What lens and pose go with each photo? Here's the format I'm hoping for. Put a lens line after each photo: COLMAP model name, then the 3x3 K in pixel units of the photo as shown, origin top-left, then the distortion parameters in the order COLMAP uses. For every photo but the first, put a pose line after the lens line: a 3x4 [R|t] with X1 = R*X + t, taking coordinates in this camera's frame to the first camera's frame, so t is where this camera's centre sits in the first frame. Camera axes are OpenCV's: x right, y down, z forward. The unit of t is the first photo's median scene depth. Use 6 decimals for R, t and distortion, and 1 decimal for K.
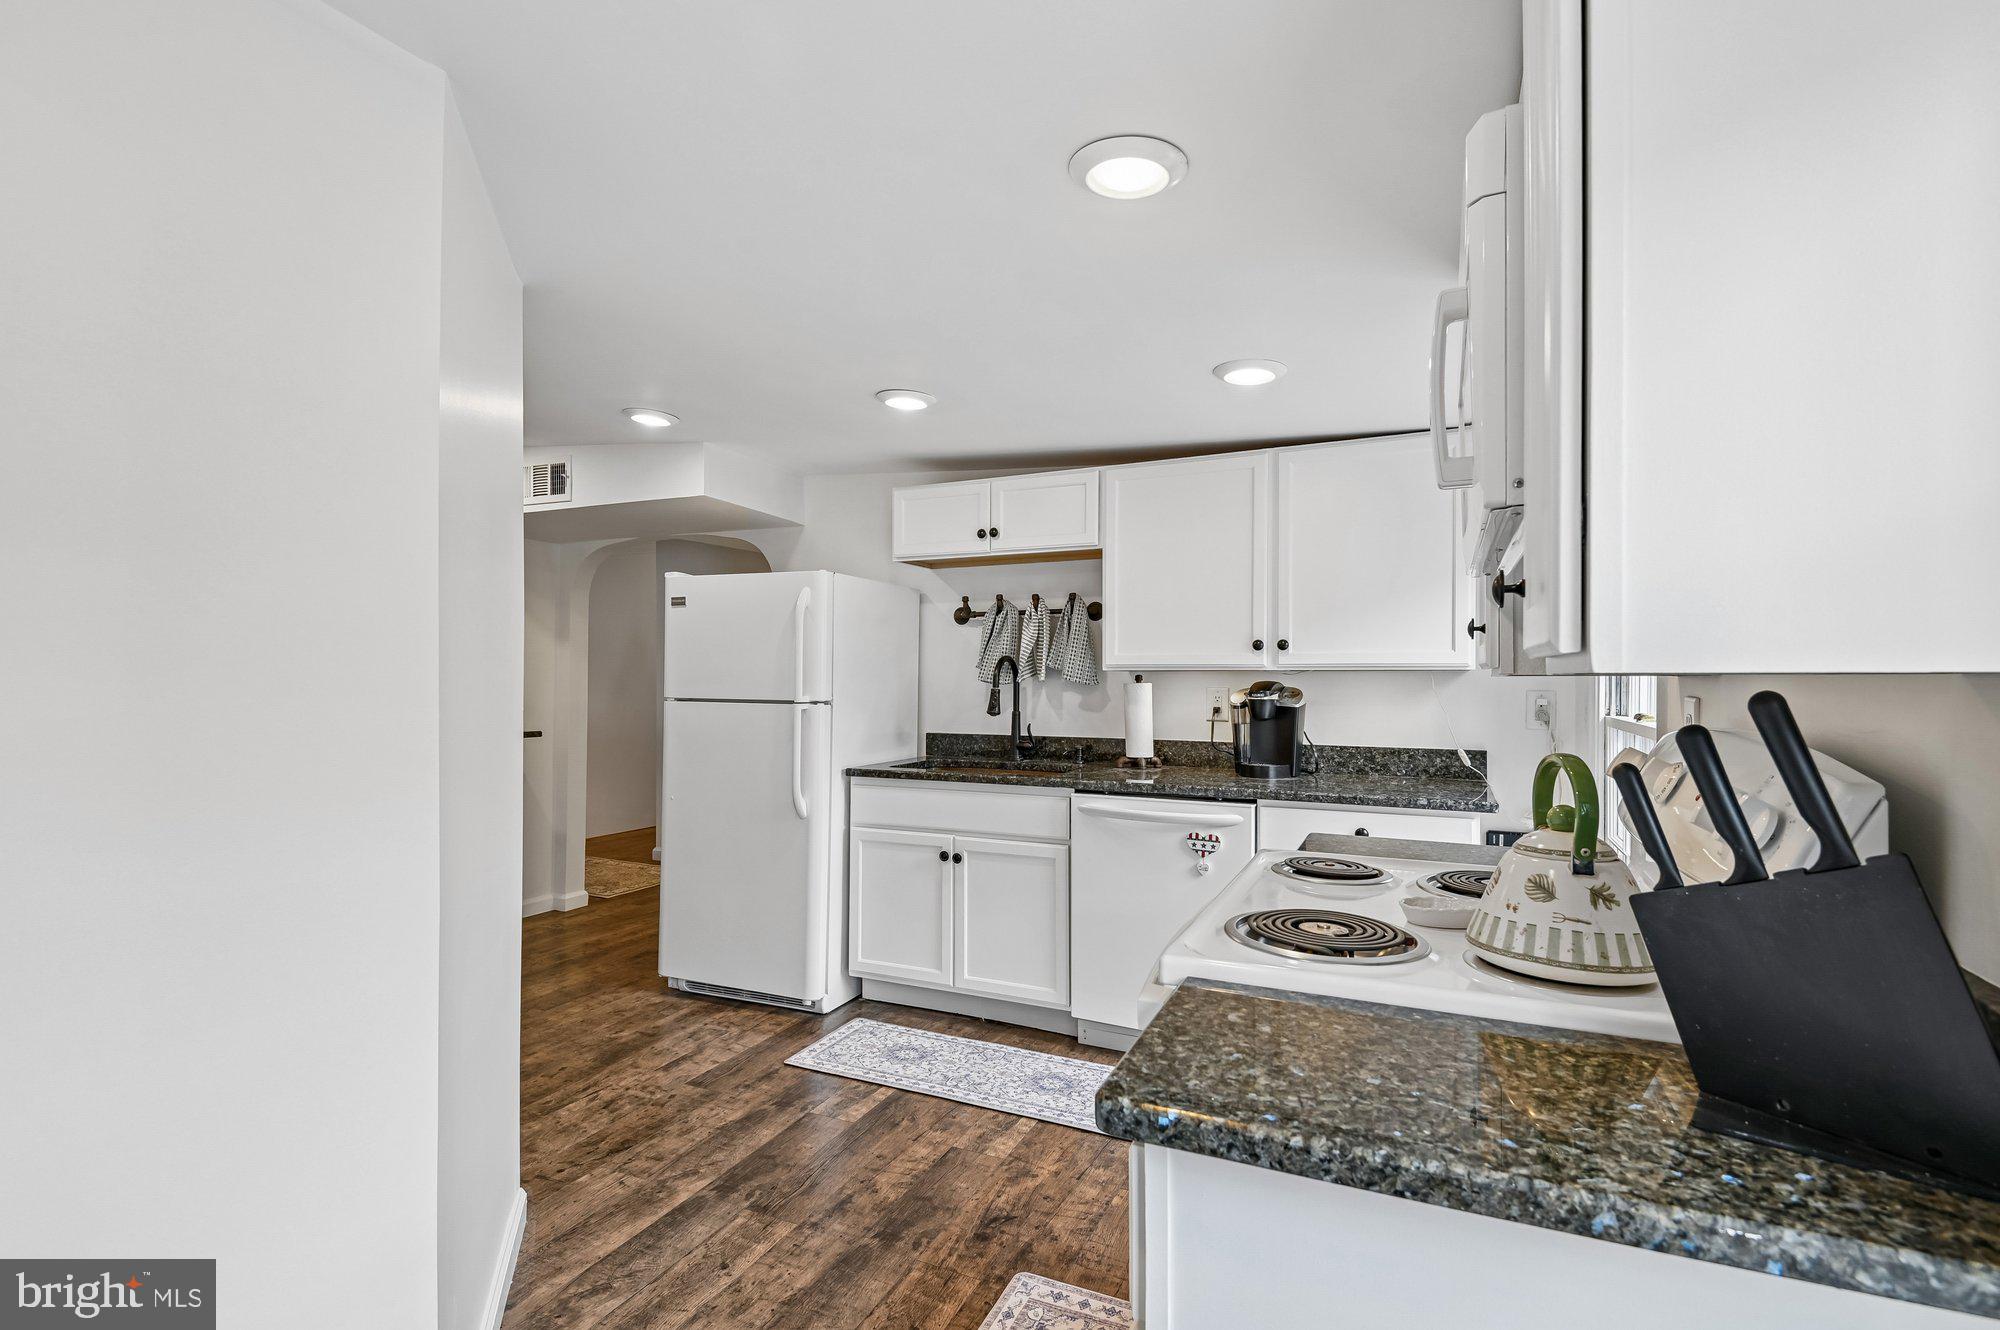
lens RADIAL K [[939.3, 0, 1012.2], [0, 939.3, 661.1], [0, 0, 1]] dist [0.065022, -0.047467]
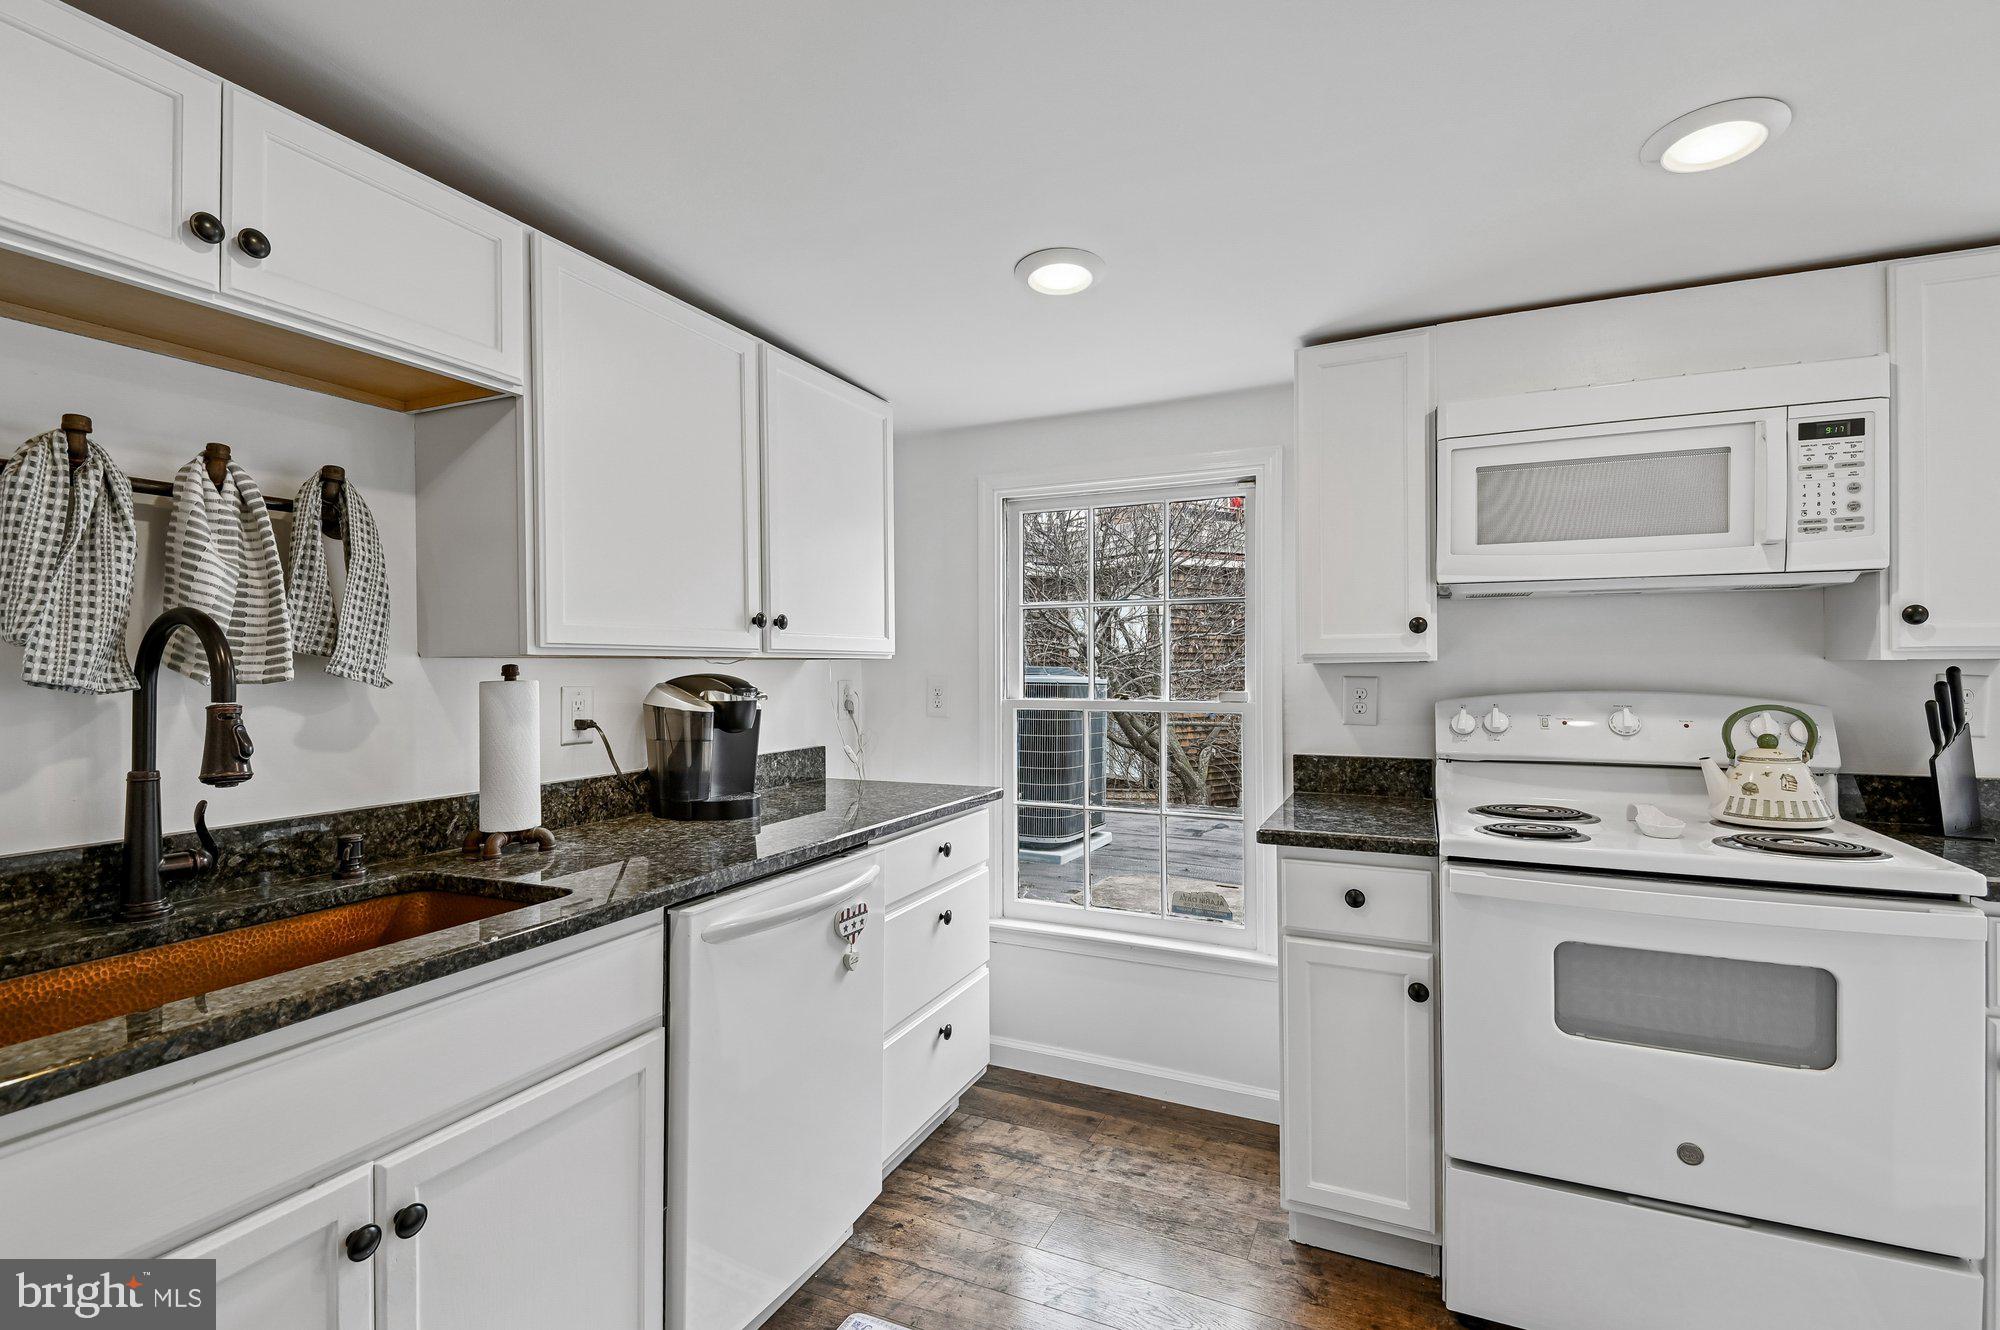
lens RADIAL K [[939.3, 0, 1012.2], [0, 939.3, 661.1], [0, 0, 1]] dist [0.065022, -0.047467]
pose [[0.001027, 0.004240, 0.999990, -0.389175], [-0.011242, 0.999928, -0.004228, 0.012543], [-0.999936, -0.011237, 0.001075, 0.768062]]
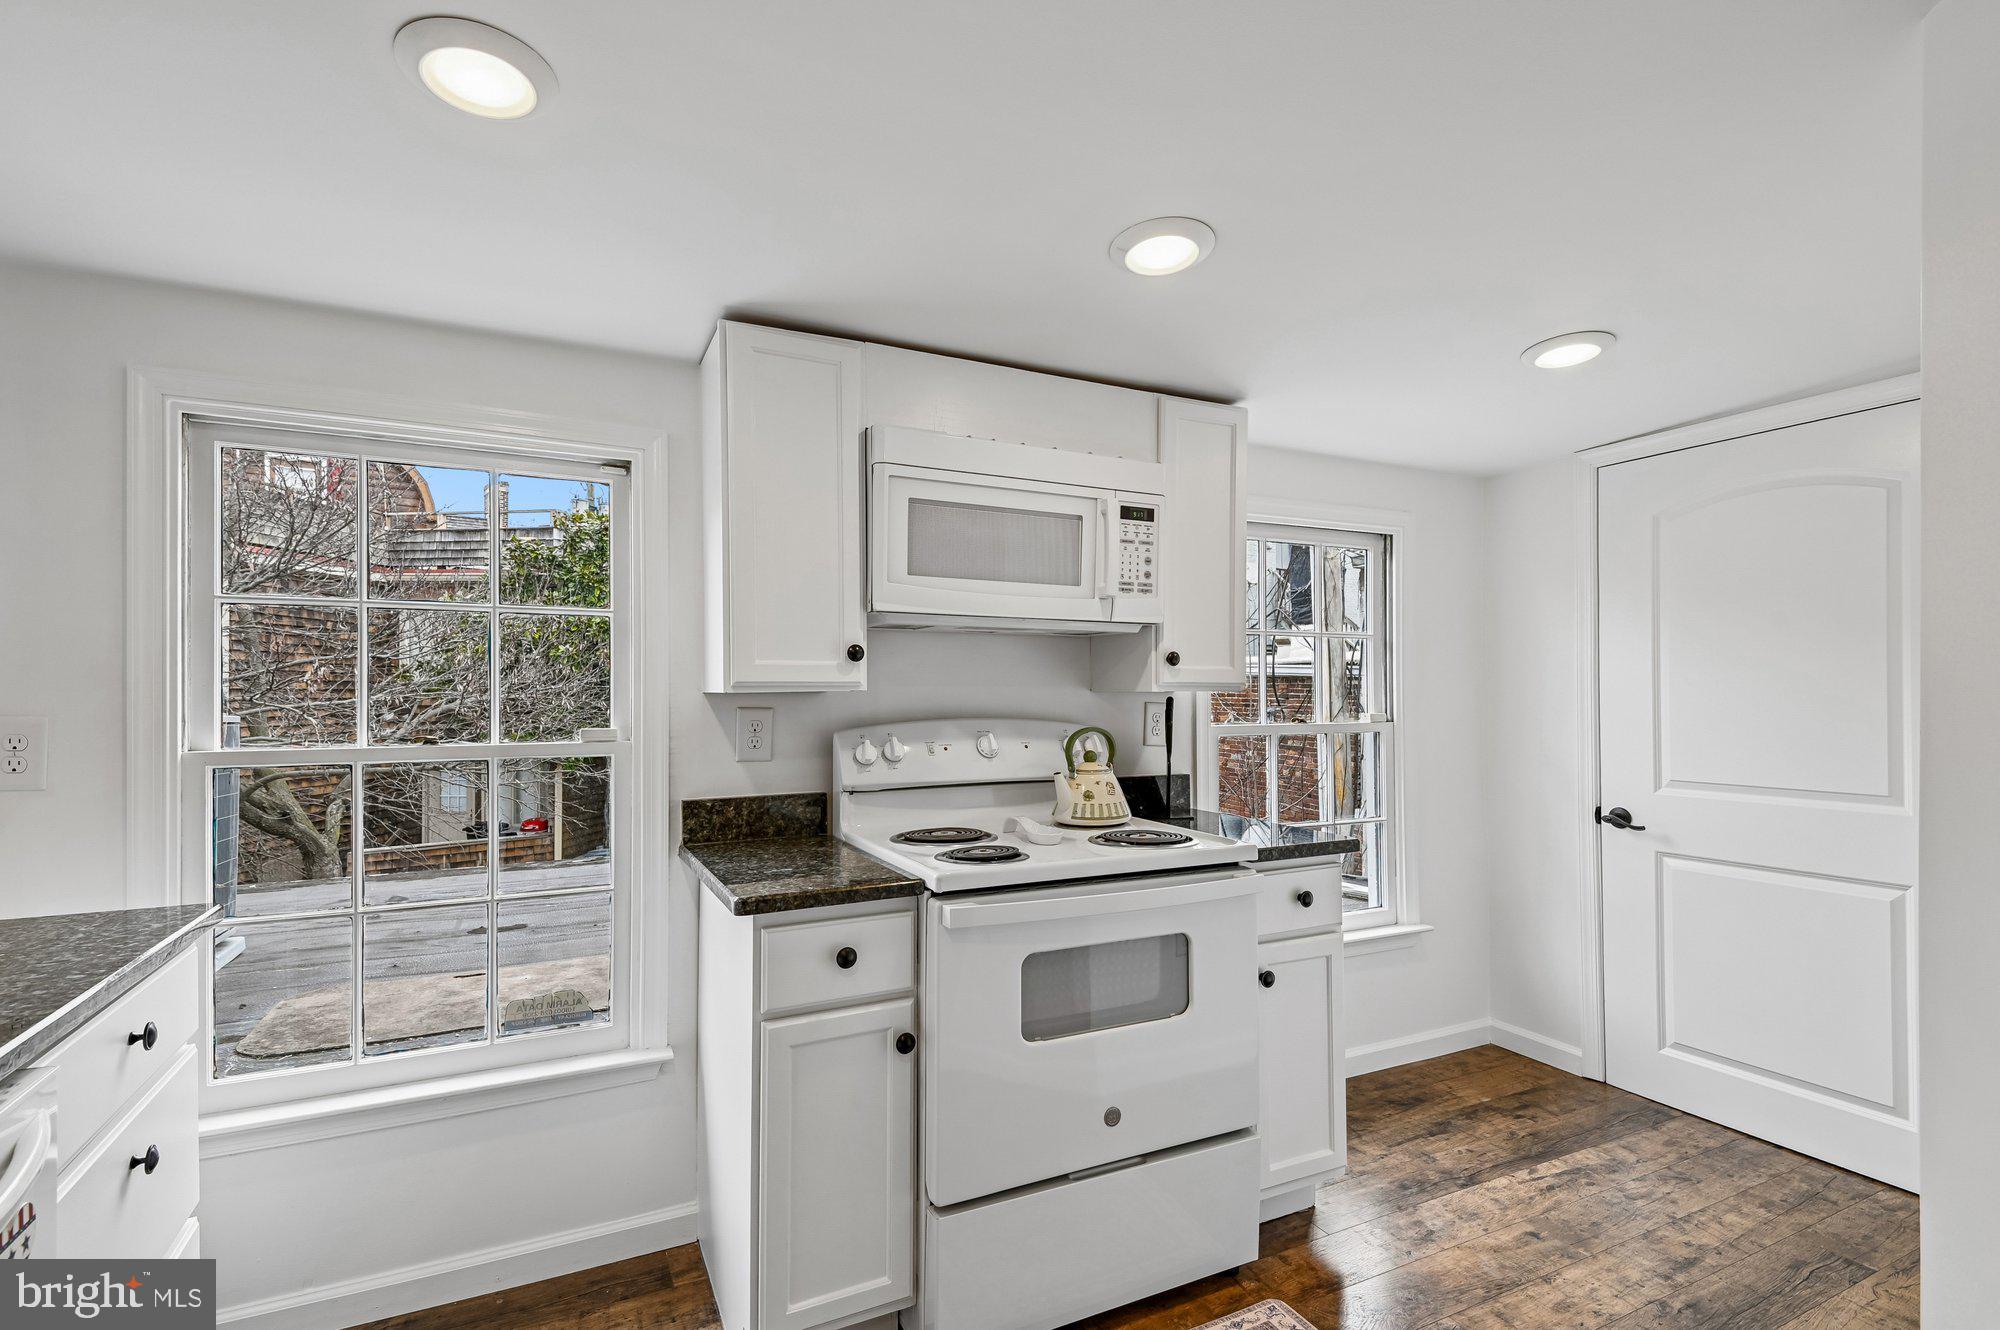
lens RADIAL K [[919.8, 0, 997.6], [0, 919.8, 688.8], [0, 0, 1]] dist [0.063988, -0.042297]
pose [[-0.776934, 0.004515, 0.629566, -0.195743], [-0.008059, 0.999821, -0.017116, 0.014770], [-0.629531, -0.018372, -0.776758, 0.893727]]
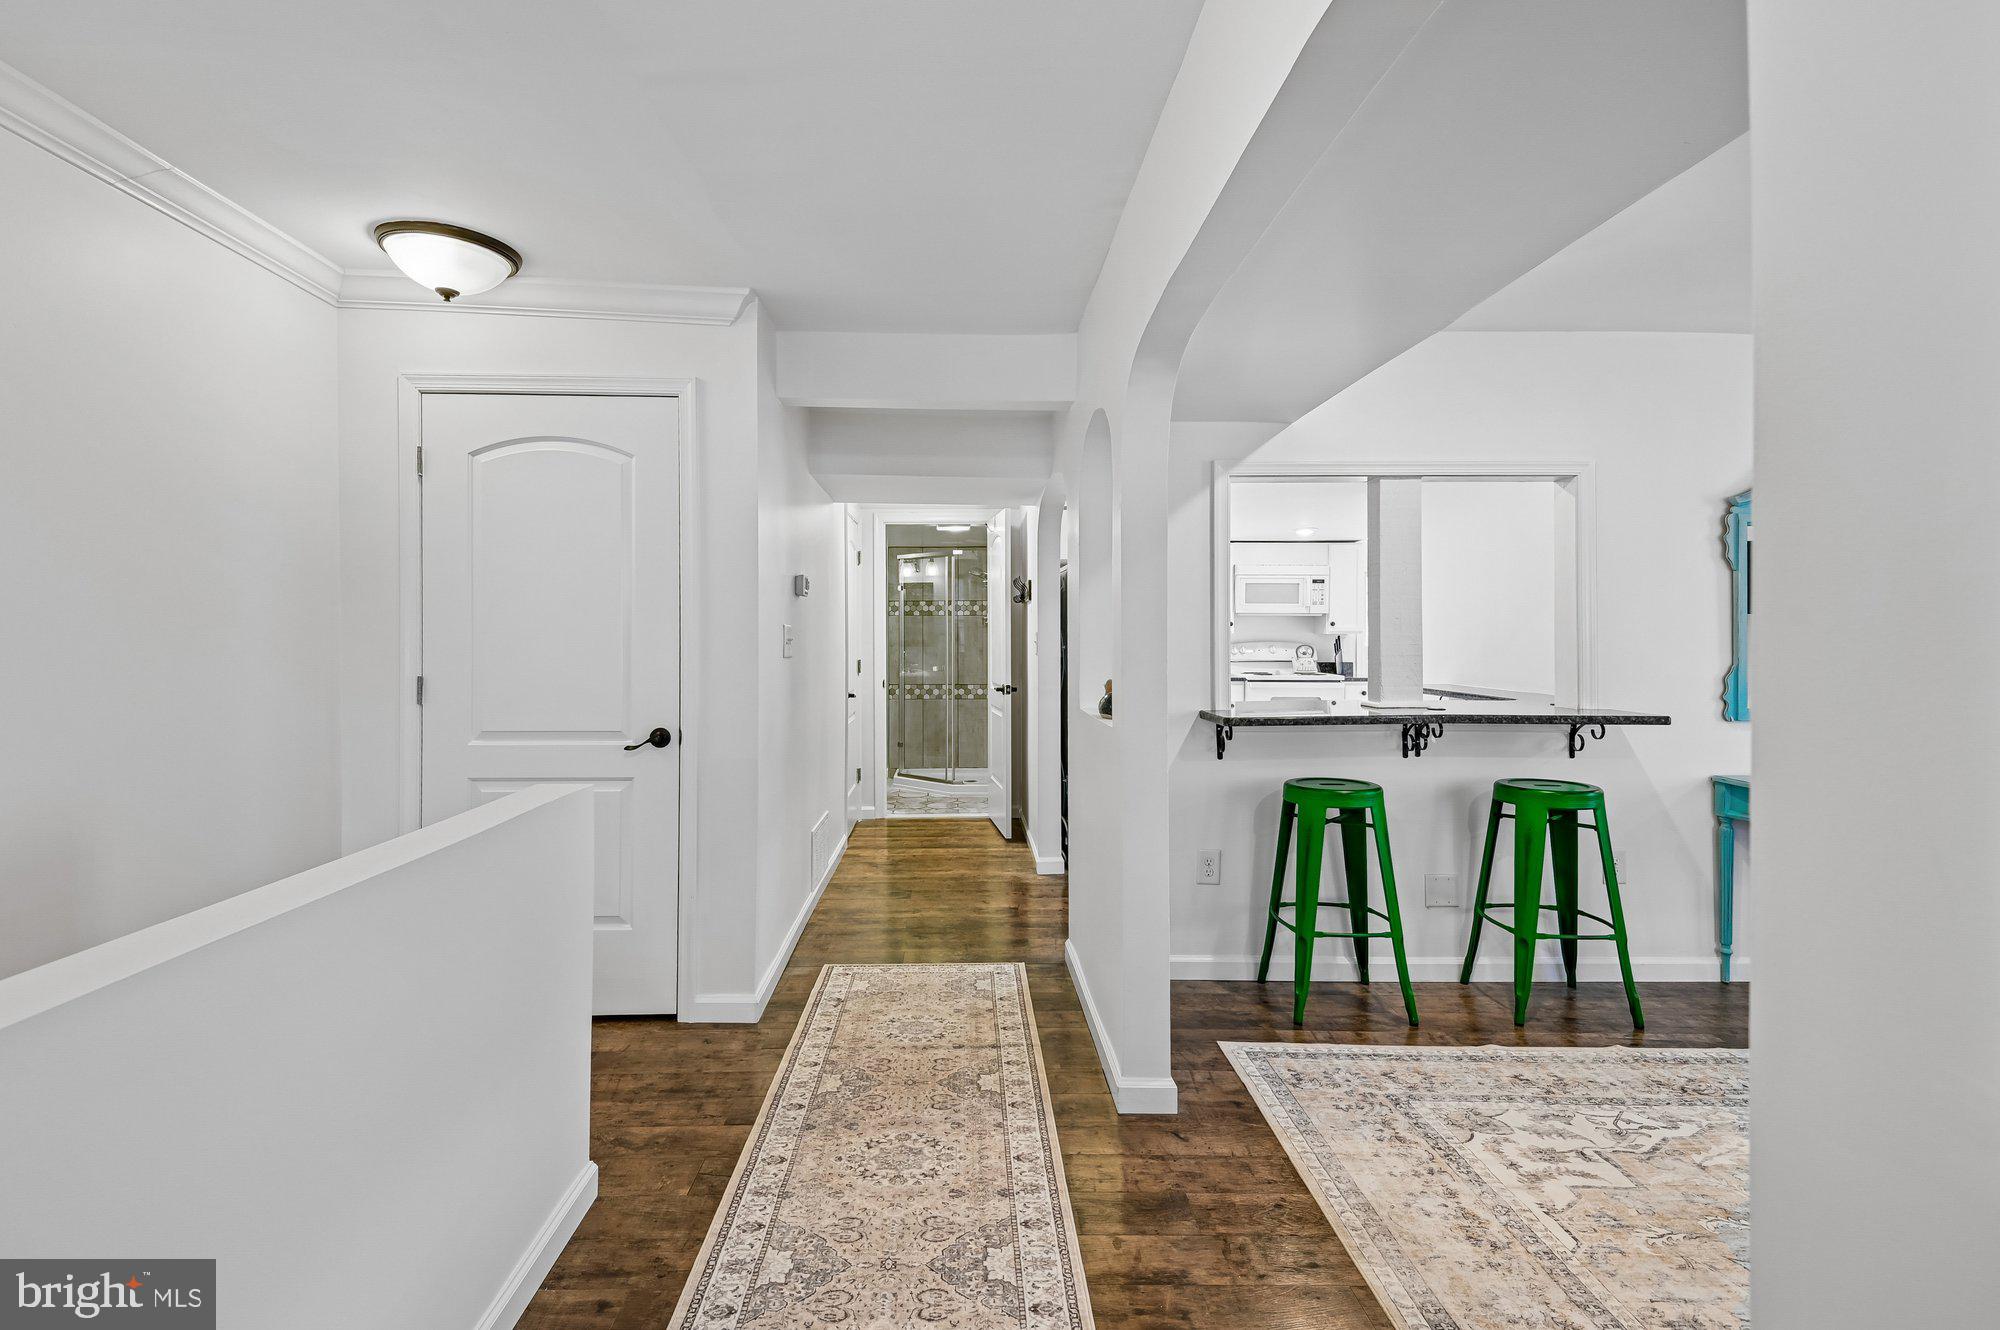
lens RADIAL K [[939.3, 0, 1012.2], [0, 939.3, 661.1], [0, 0, 1]] dist [0.065022, -0.047467]
pose [[-0.433862, -0.024659, 0.900642, -1.610395], [-0.015048, 0.999684, 0.020122, 0.035353], [-0.900854, -0.004823, -0.434096, 1.985014]]
